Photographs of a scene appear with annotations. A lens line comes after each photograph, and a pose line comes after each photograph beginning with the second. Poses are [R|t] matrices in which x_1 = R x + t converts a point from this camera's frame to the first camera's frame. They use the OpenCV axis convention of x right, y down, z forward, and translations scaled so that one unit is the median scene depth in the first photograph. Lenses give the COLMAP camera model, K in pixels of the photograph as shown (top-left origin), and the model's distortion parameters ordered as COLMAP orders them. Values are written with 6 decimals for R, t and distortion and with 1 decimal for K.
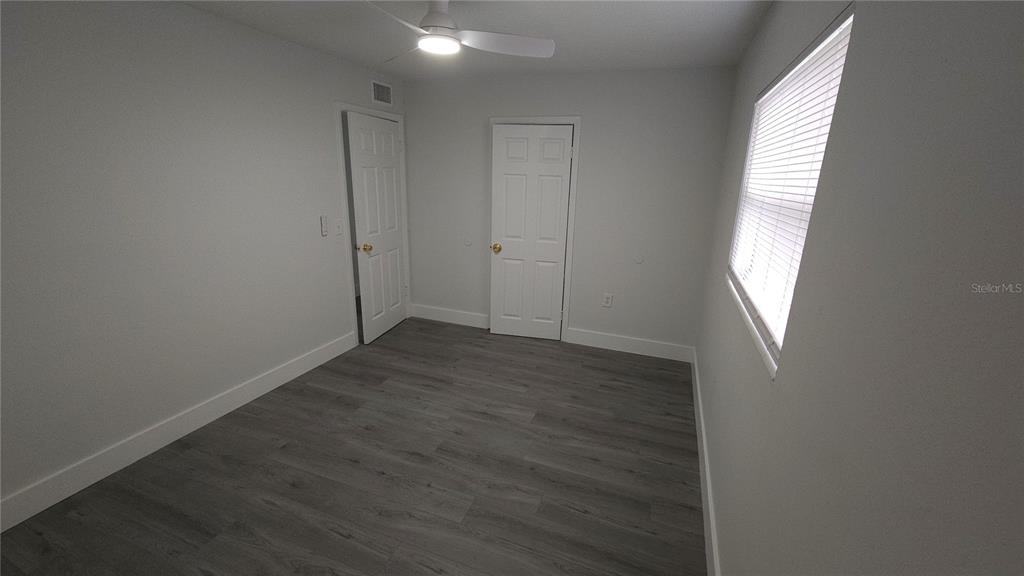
lens RADIAL K [[410.7, 0, 510.3], [0, 410.7, 290.4], [0, 0, 1]] dist [-0.004839, -0.003300]
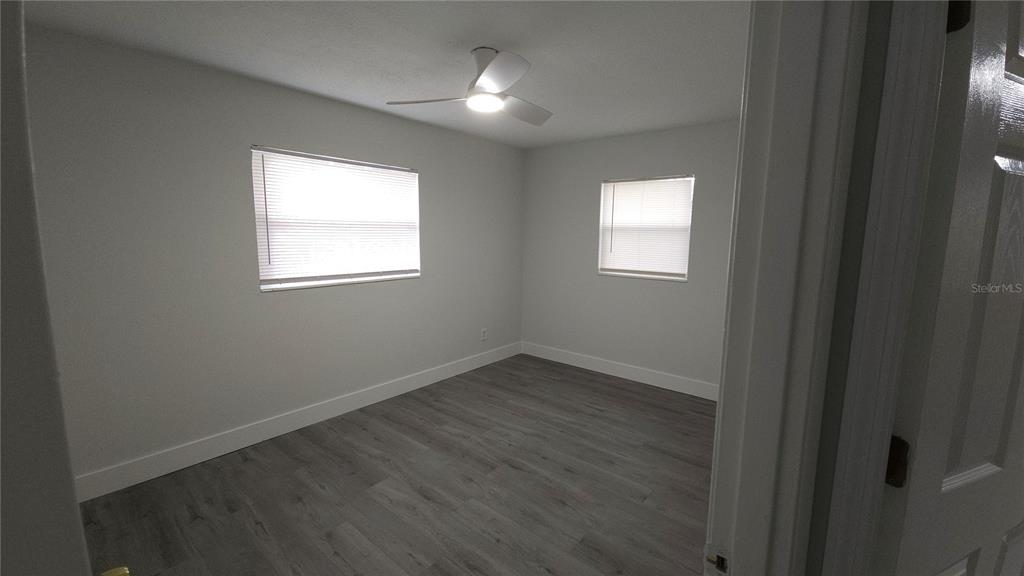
lens RADIAL K [[410.7, 0, 514.1], [0, 410.7, 283.3], [0, 0, 1]] dist [-0.004839, -0.003300]
pose [[-0.946030, -0.090982, 0.311046, -0.524746], [0.039121, 0.920706, 0.388292, -0.478962], [-0.321709, 0.379504, -0.867456, 1.769618]]
